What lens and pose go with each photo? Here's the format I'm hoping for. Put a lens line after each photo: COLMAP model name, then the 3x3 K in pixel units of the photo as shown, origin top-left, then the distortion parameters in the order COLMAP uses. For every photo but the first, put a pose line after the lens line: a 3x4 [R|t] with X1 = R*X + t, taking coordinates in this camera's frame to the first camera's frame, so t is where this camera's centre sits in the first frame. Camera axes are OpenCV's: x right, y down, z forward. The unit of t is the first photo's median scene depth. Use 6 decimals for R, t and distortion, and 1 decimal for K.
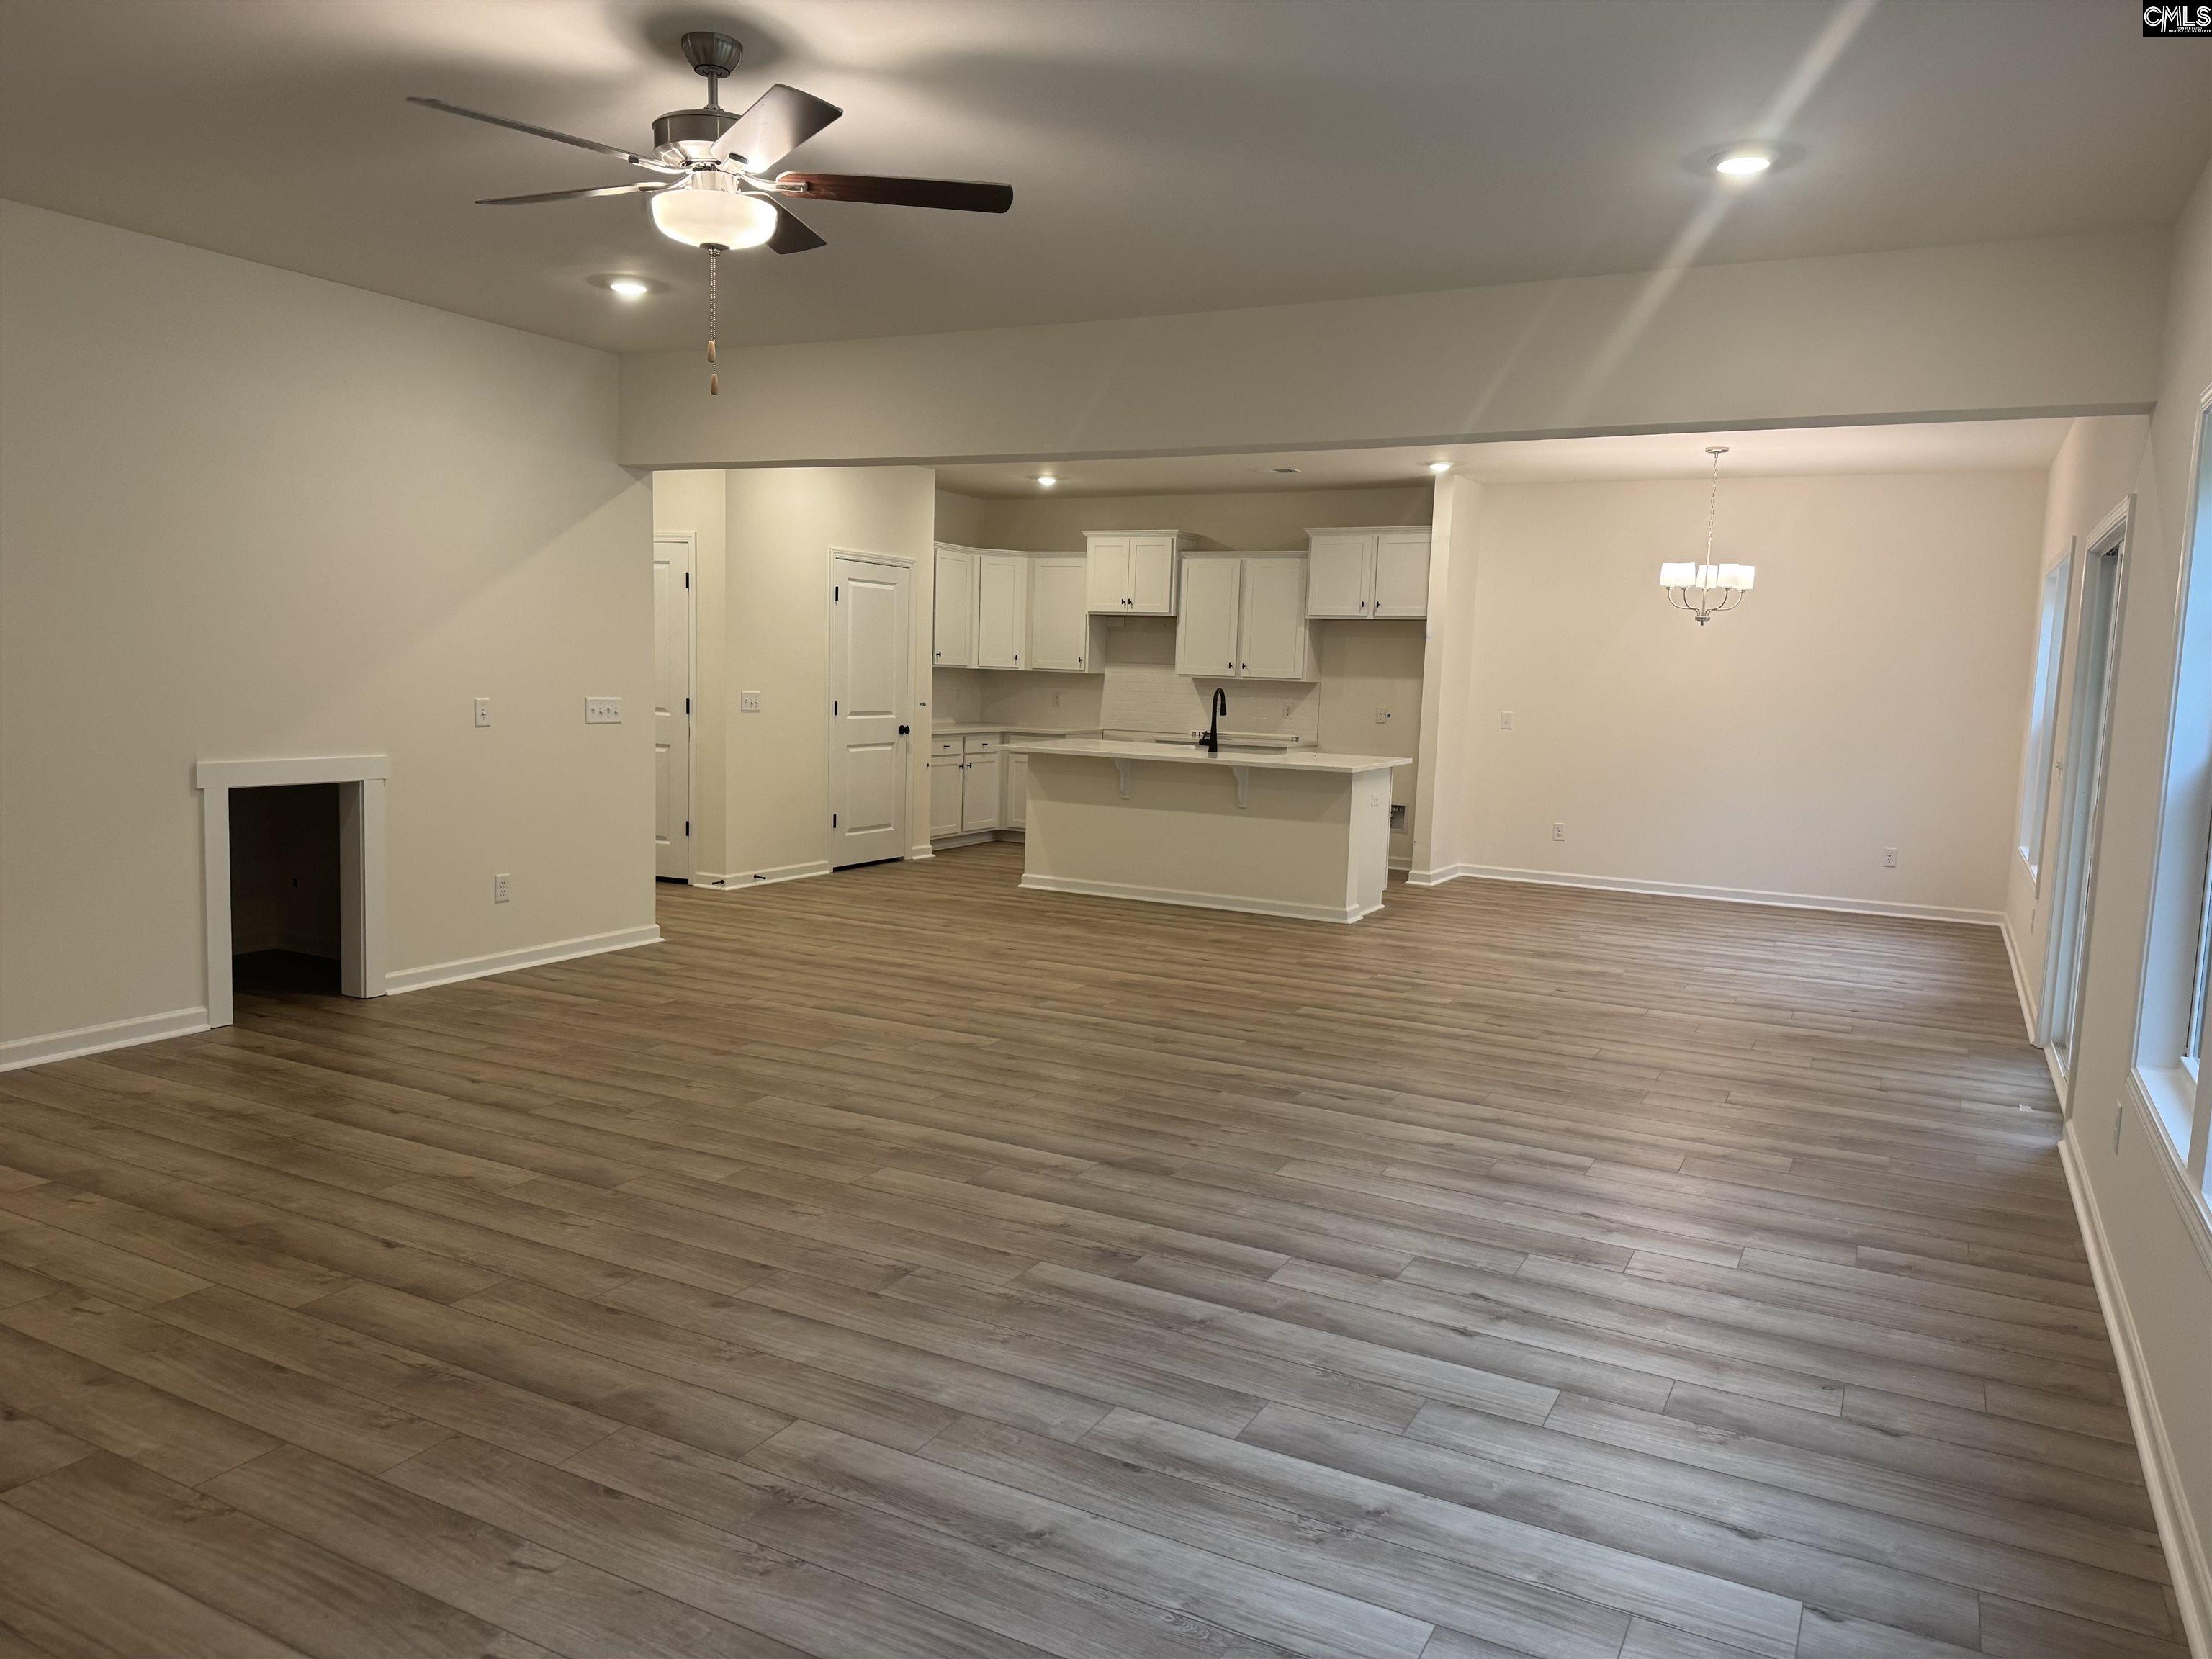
lens RADIAL K [[1527.8, 0, 1090.4], [0, 1527.8, 837.3], [0, 0, 1]] dist [0.149509, -0.207928]
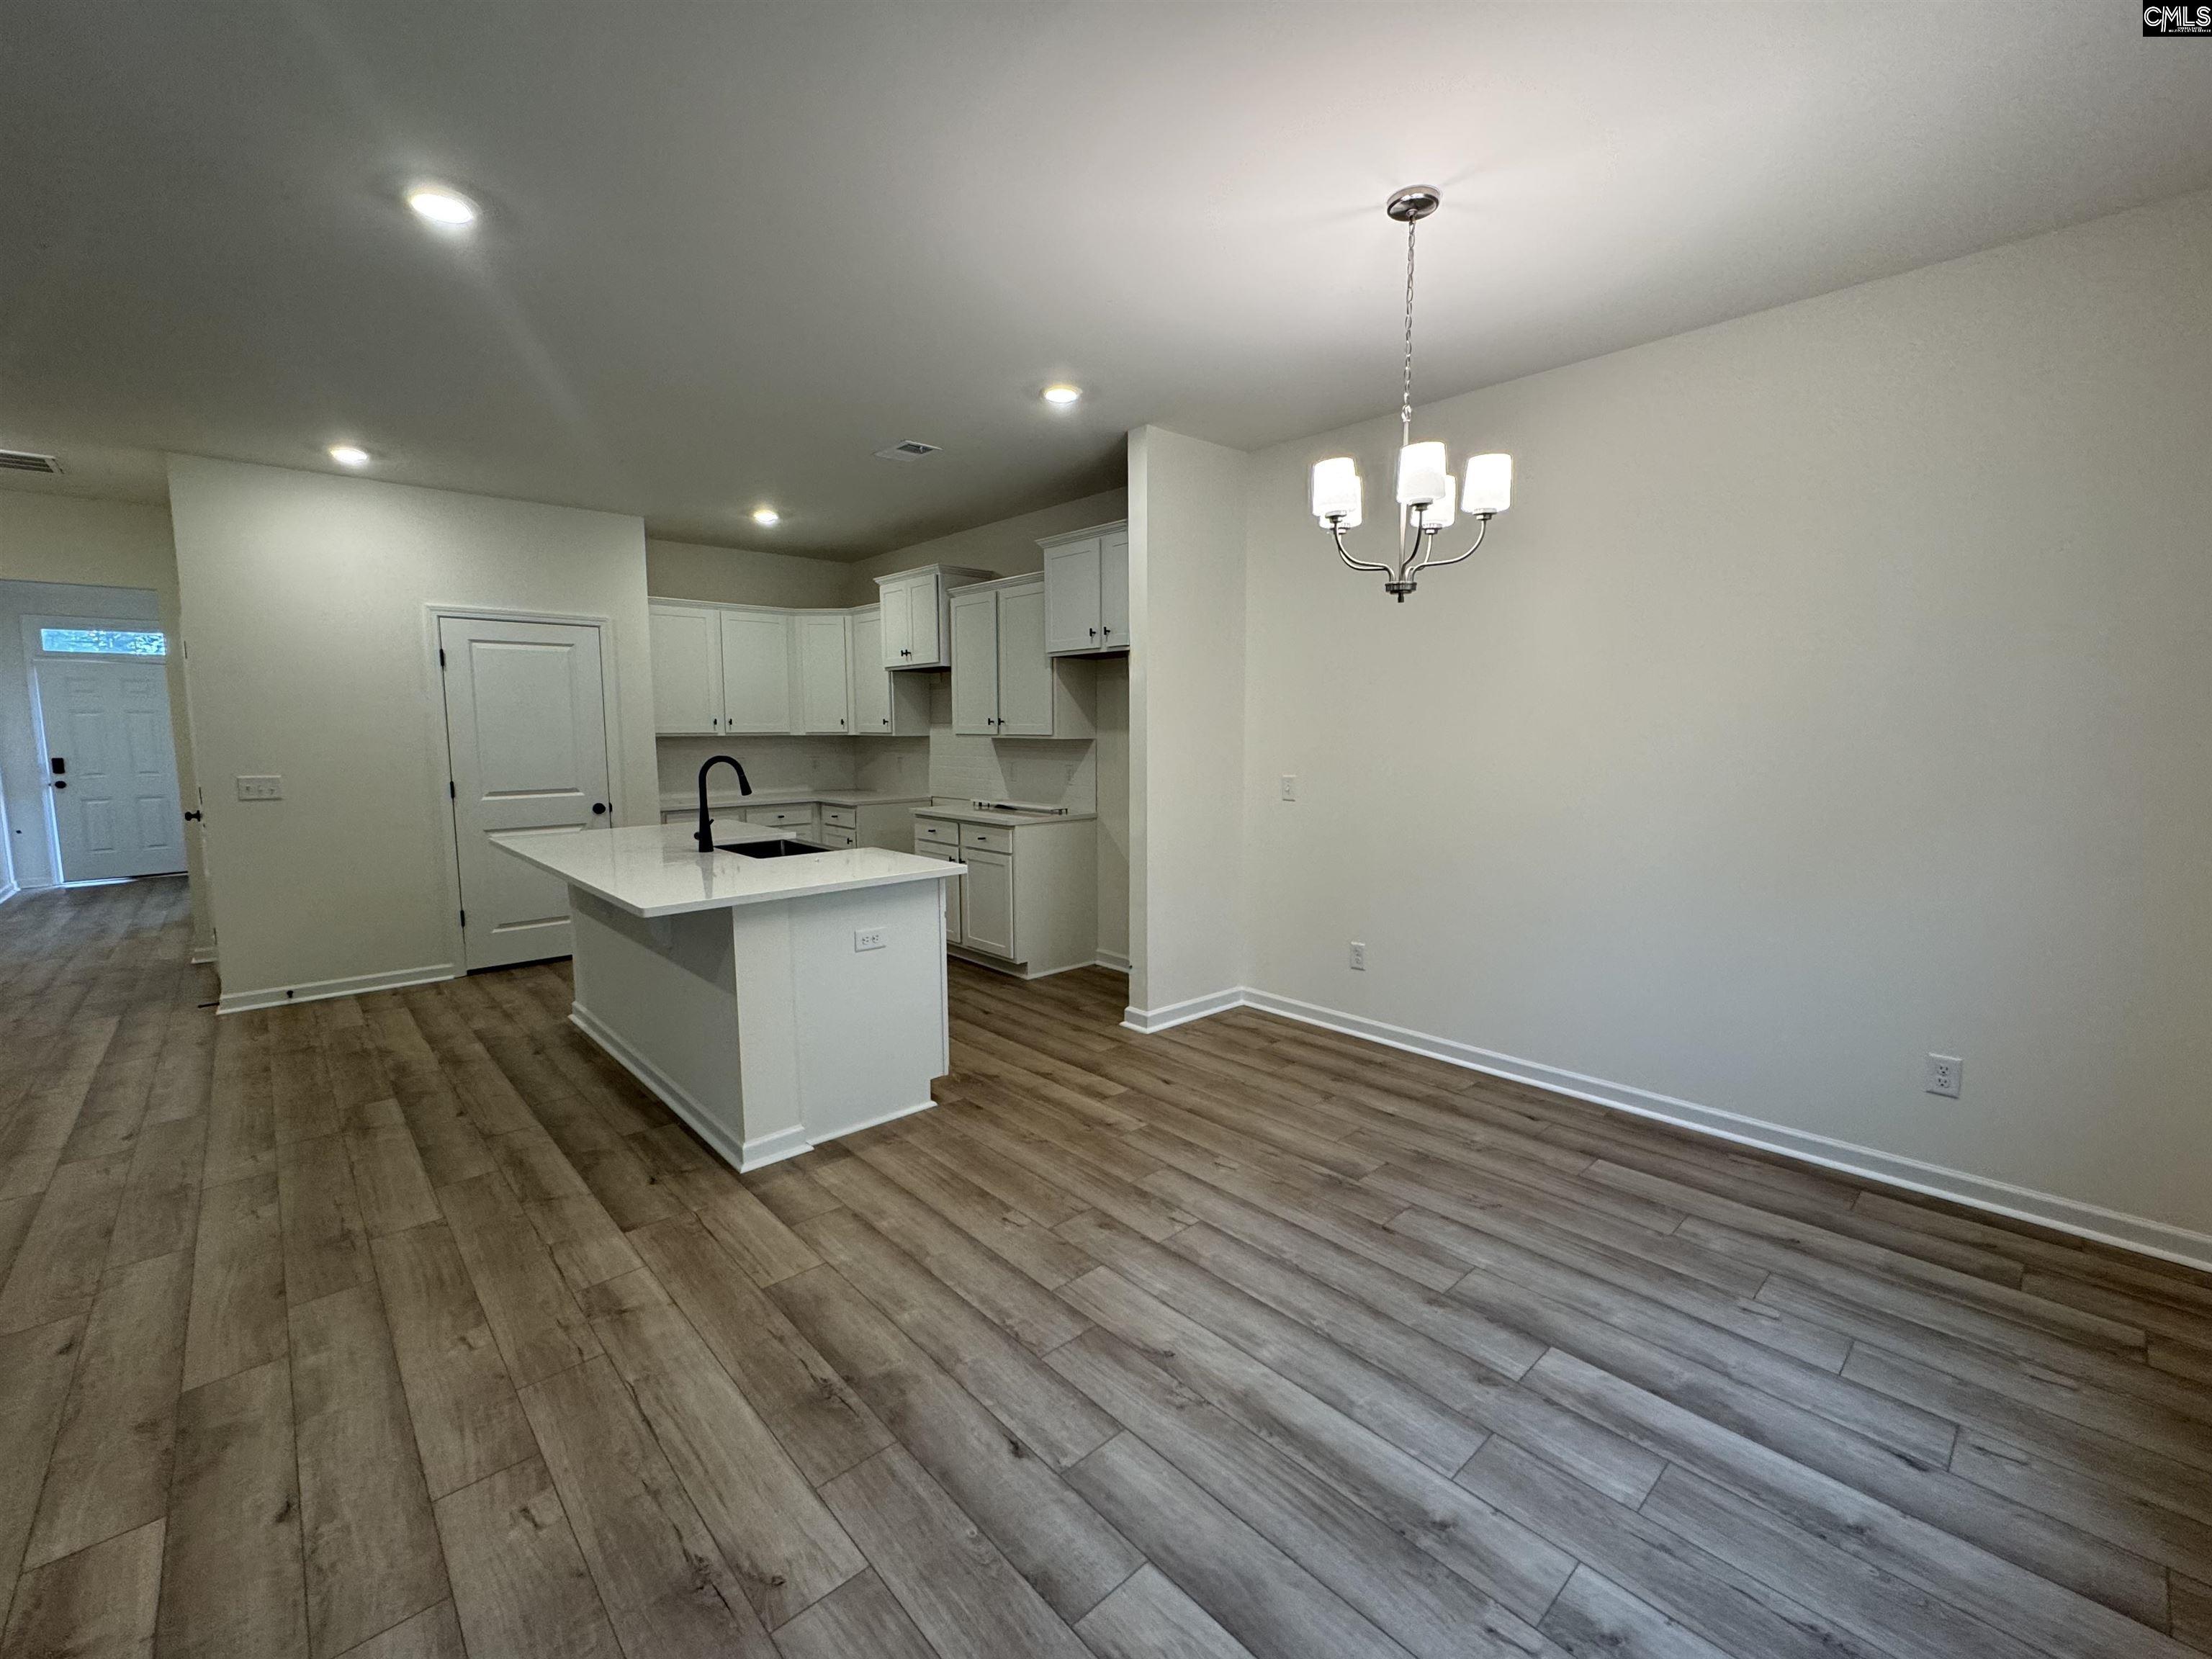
lens RADIAL K [[935.3, 0, 1106.6], [0, 935.3, 823.8], [0, 0, 1]] dist [0.001453, -0.007456]
pose [[0.941890, -0.003195, -0.335907, 0.071050], [-0.001036, 0.999922, -0.012415, -0.011591], [0.335921, 0.012042, 0.941813, 0.124382]]
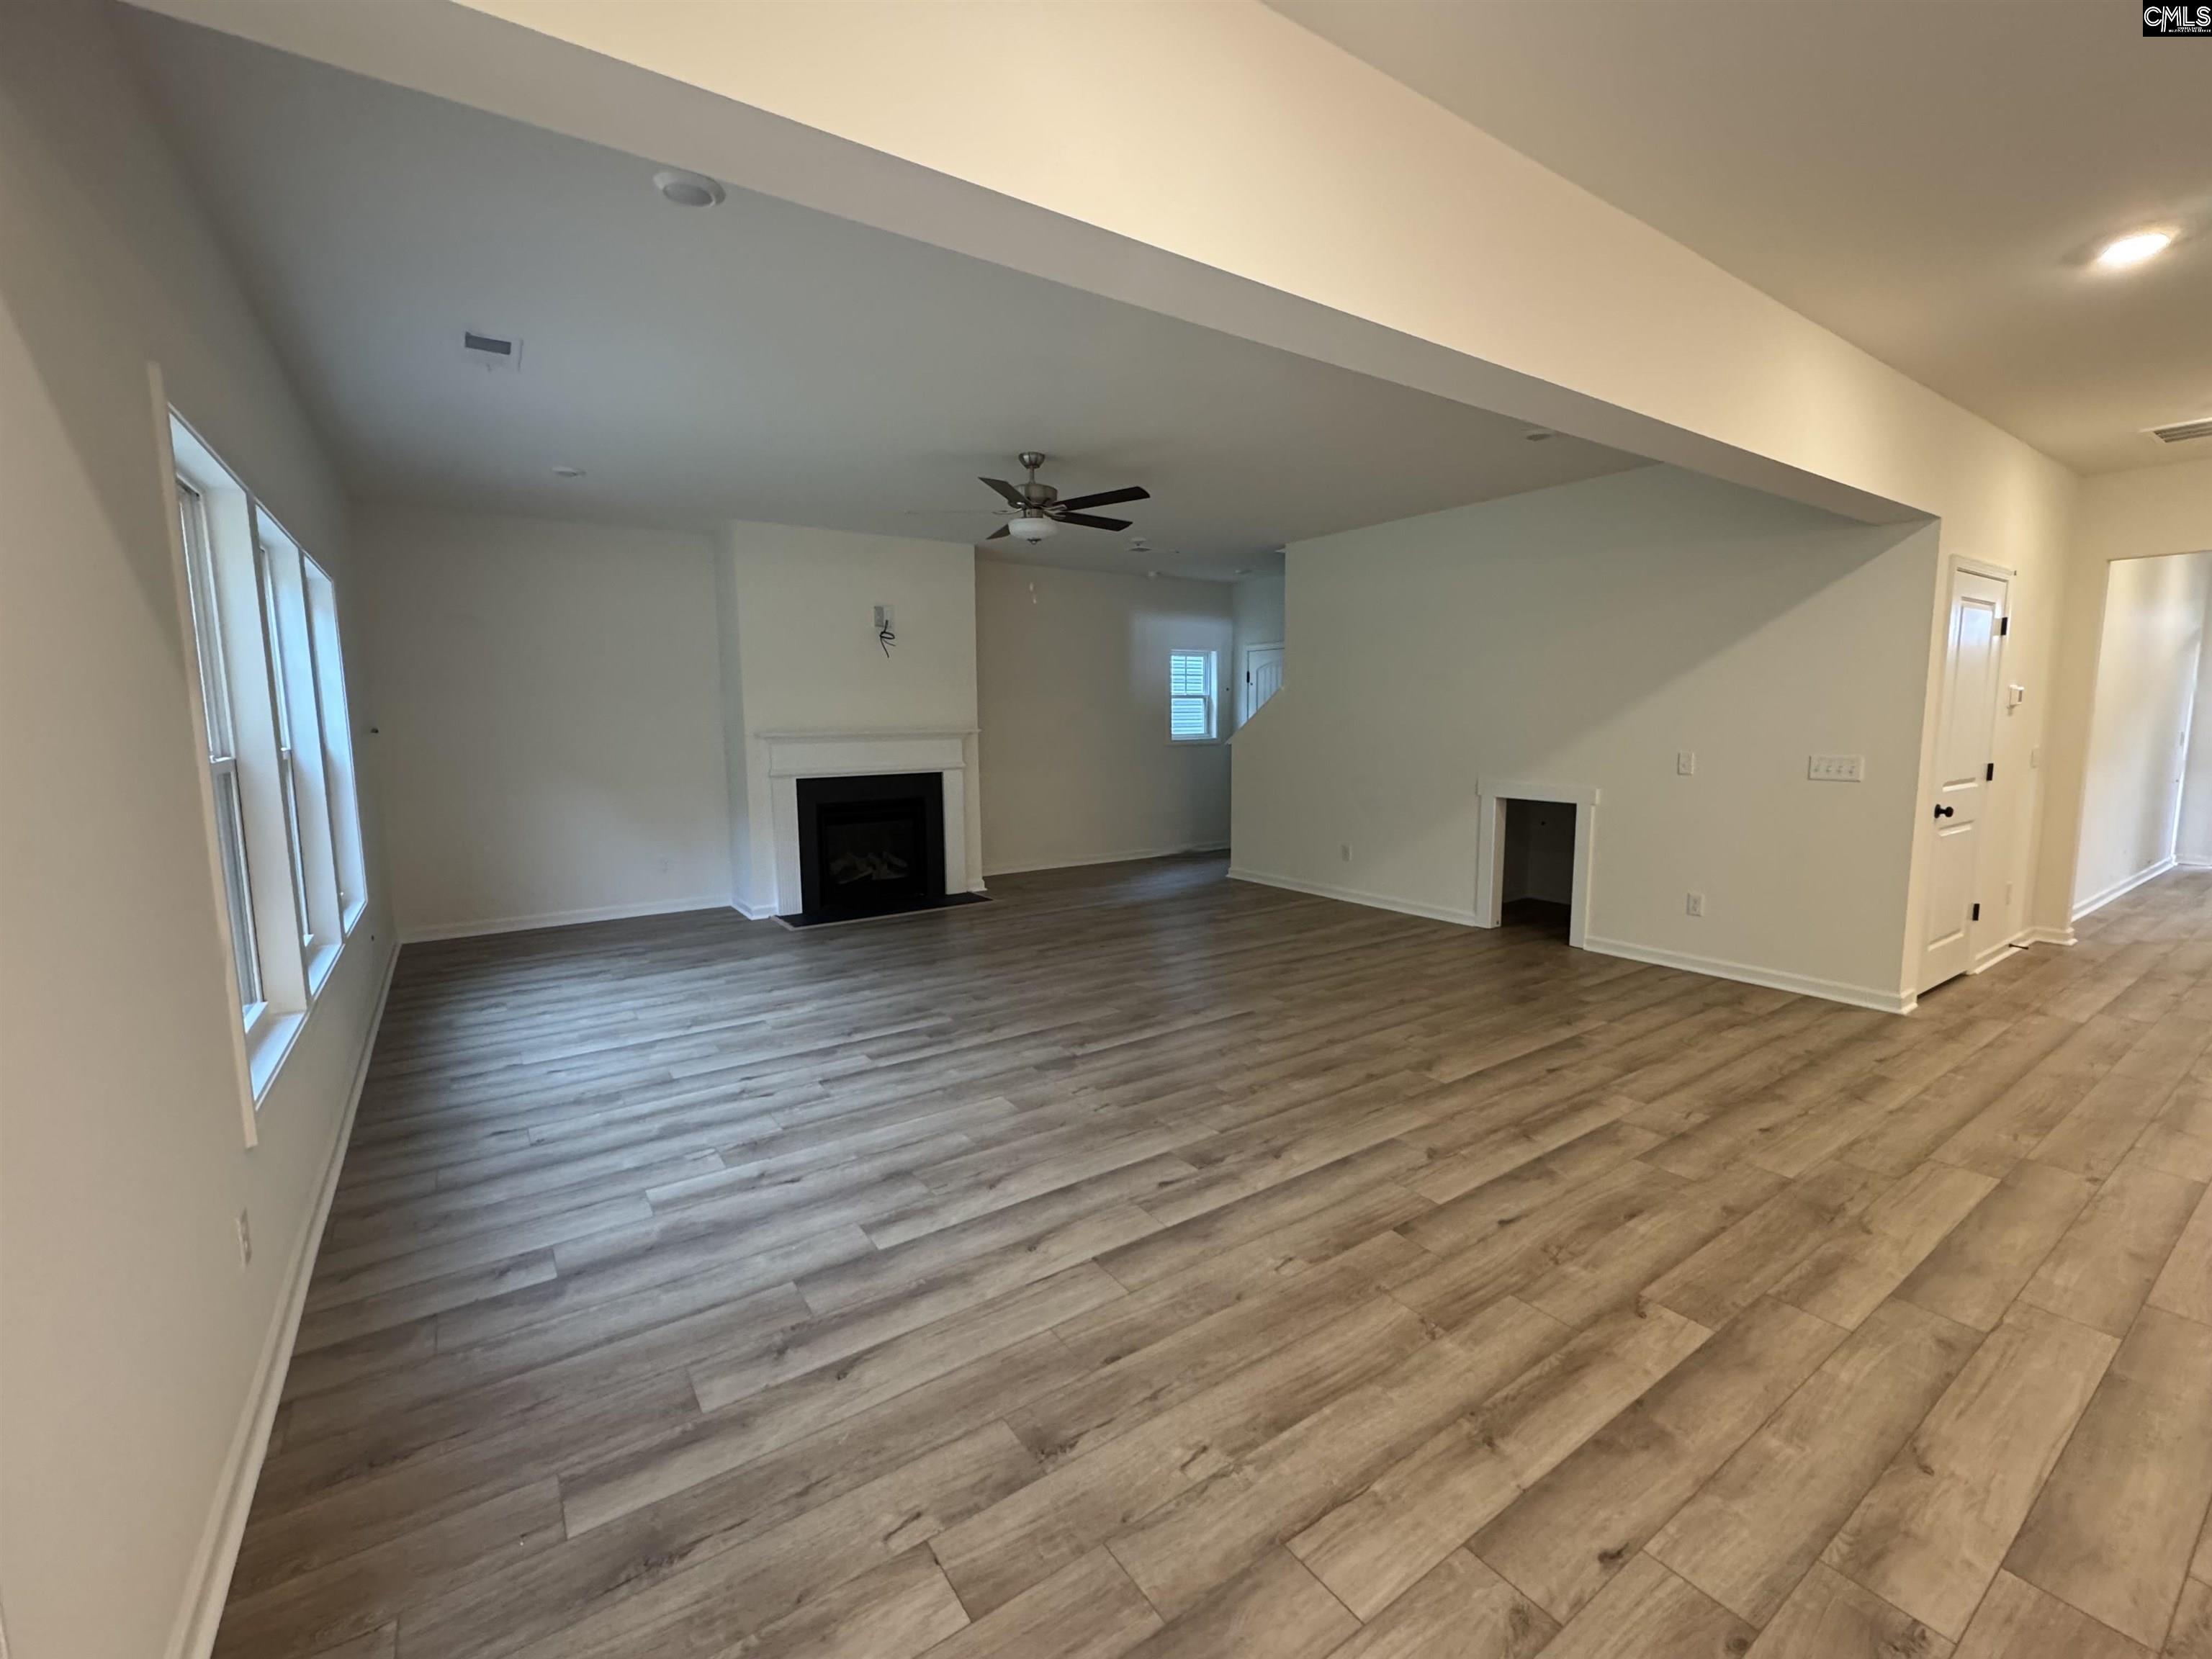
lens RADIAL K [[927.0, 0, 1099.0], [0, 927.0, 824.6], [0, 0, 1]] dist [0.001314, 0.000103]
pose [[-0.457510, 0.074741, -0.886058, 1.007912], [-0.109112, 0.984212, 0.139360, -0.167078], [0.882485, 0.160438, -0.442132, 1.834506]]
